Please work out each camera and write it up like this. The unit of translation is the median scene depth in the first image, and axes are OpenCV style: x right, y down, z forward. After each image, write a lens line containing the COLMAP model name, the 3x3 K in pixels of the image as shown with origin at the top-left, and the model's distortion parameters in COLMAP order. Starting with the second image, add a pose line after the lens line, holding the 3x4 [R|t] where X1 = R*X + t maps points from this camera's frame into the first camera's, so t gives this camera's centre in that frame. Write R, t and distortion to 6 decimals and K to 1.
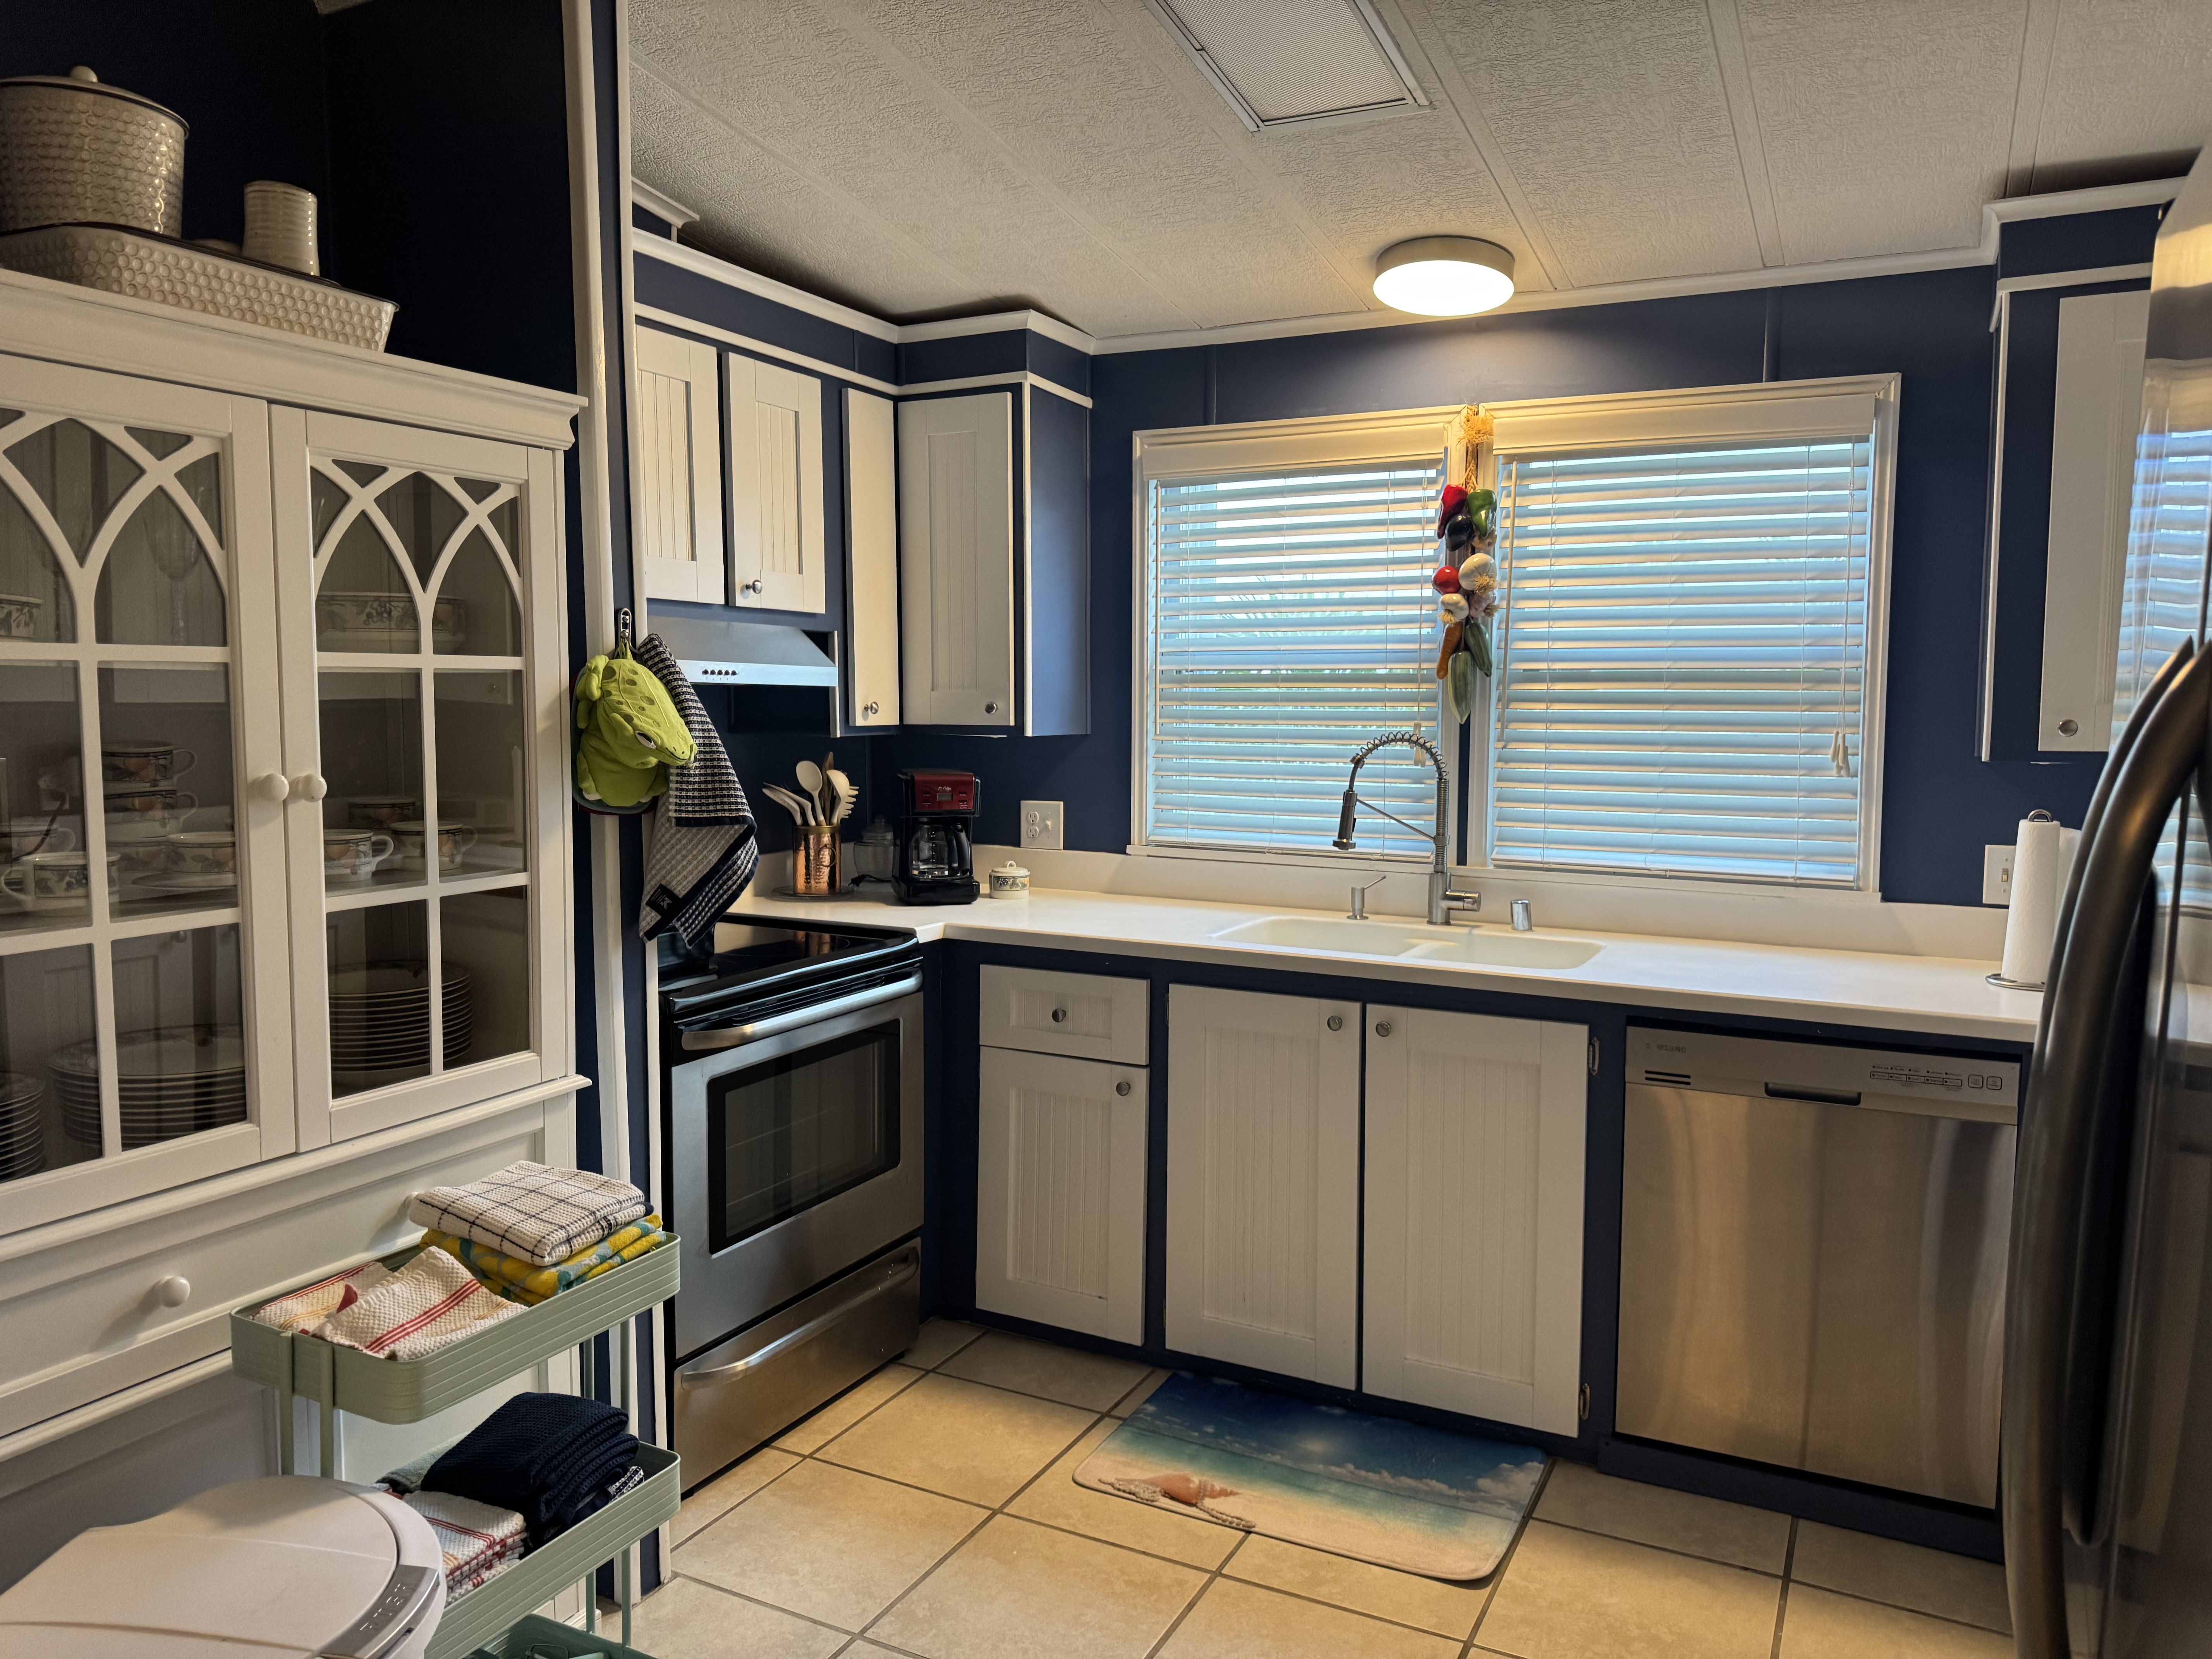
lens RADIAL K [[1546.8, 0, 1094.4], [0, 1546.8, 829.6], [0, 0, 1]] dist [0.054409, -0.057747]
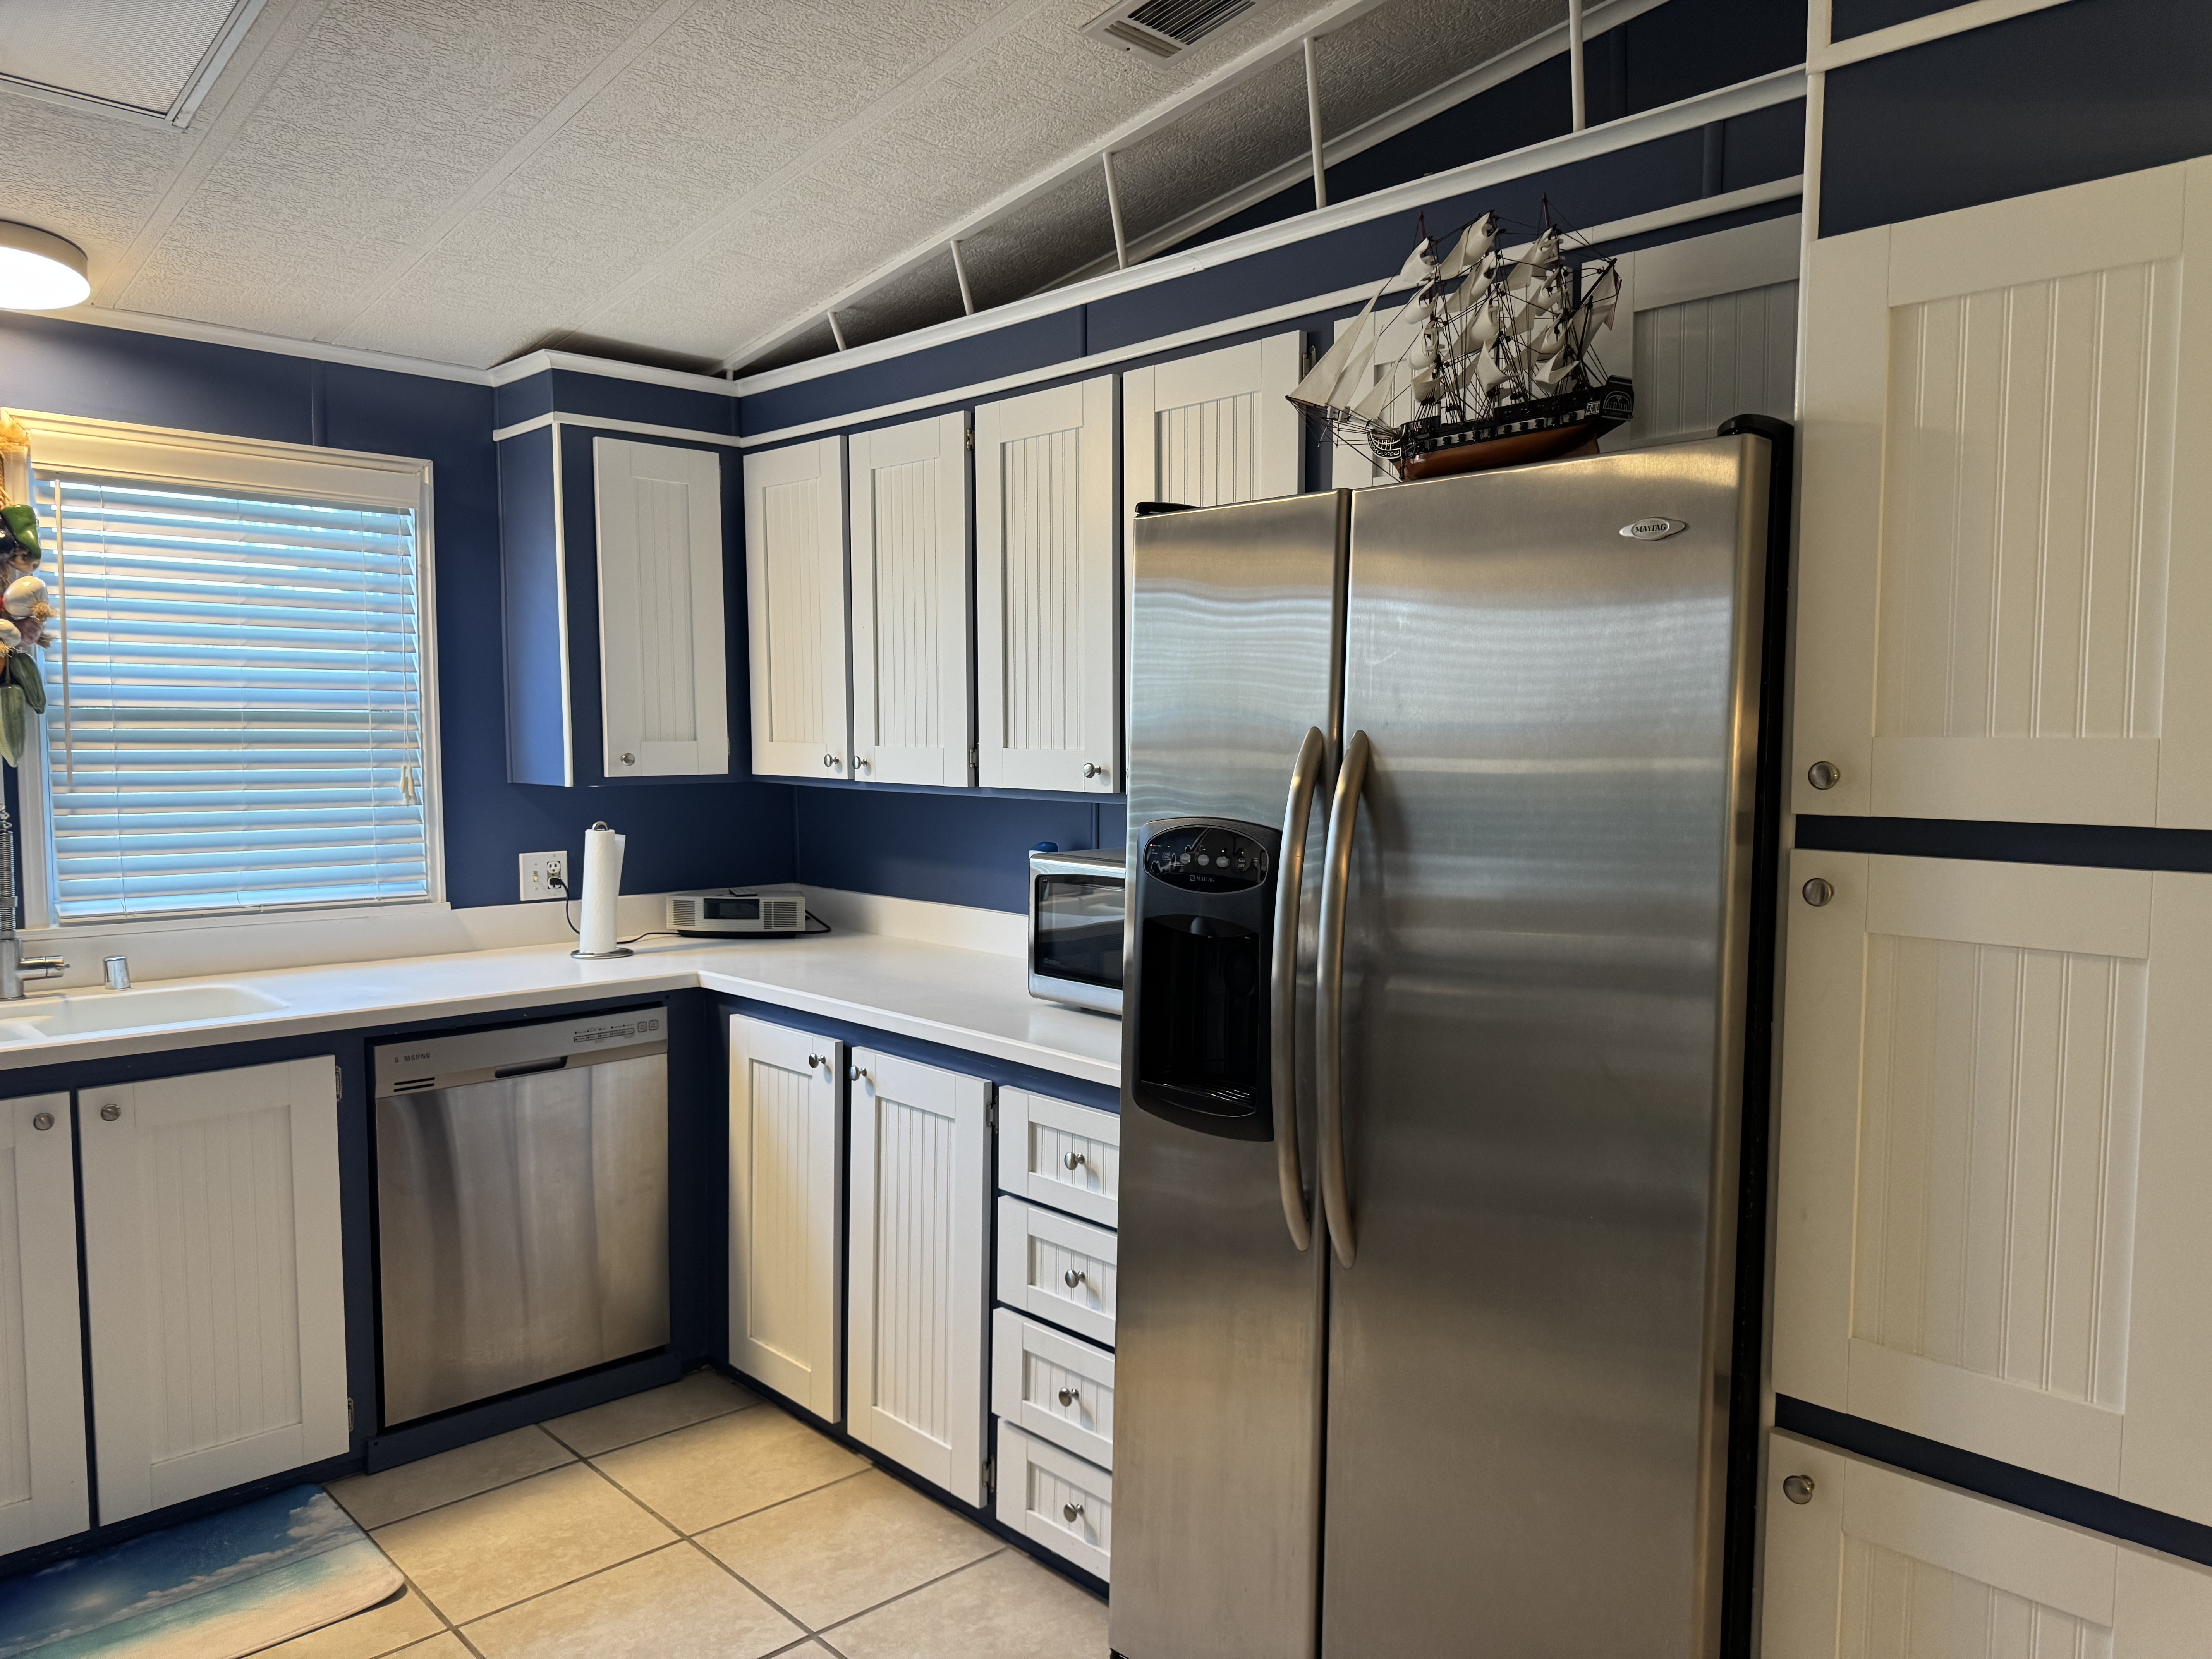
lens RADIAL K [[1546.8, 0, 1092.5], [0, 1546.8, 834.5], [0, 0, 1]] dist [0.054409, -0.057747]
pose [[0.352093, -0.072132, 0.933181, -0.440382], [0.077230, 0.995865, 0.047838, -0.030404], [-0.932773, 0.055226, 0.356208, 0.137815]]
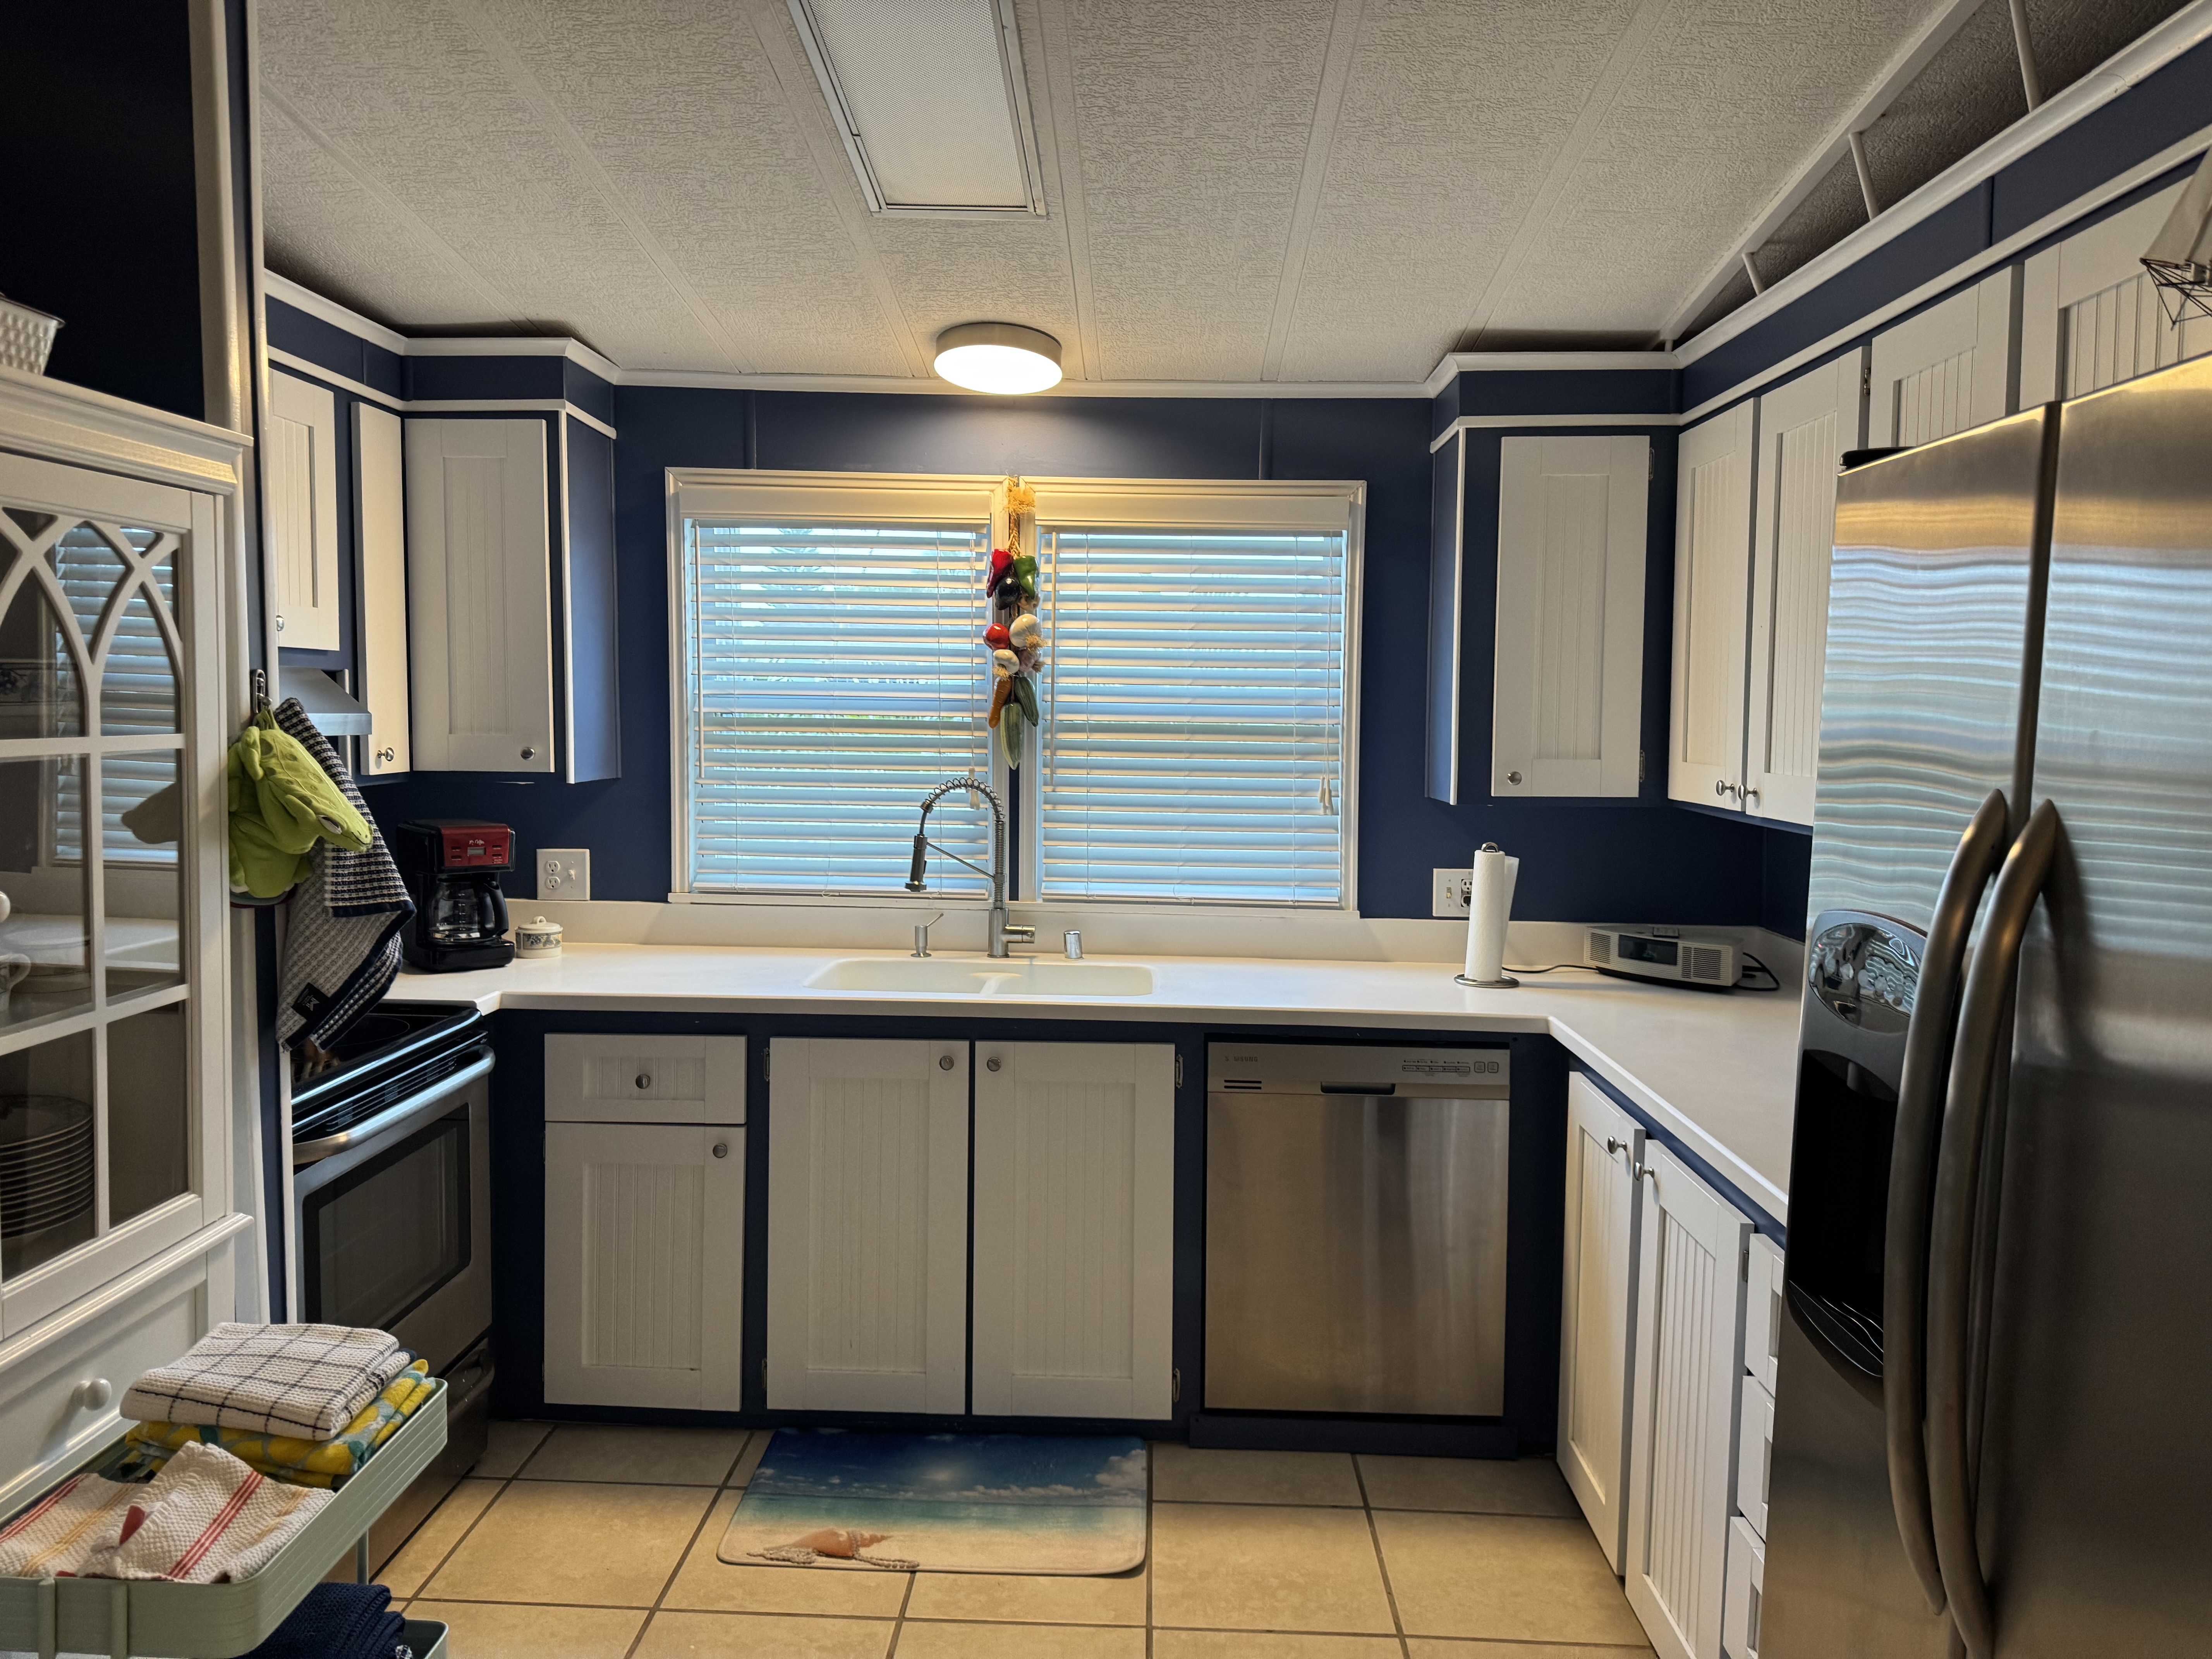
lens RADIAL K [[1546.8, 0, 1089.3], [0, 1546.8, 809.6], [0, 0, 1]] dist [0.054409, -0.057747]
pose [[0.908681, -0.020008, 0.417012, -0.188456], [0.027526, 0.999549, -0.012022, -0.030763], [-0.416583, 0.022403, 0.908821, 0.007763]]
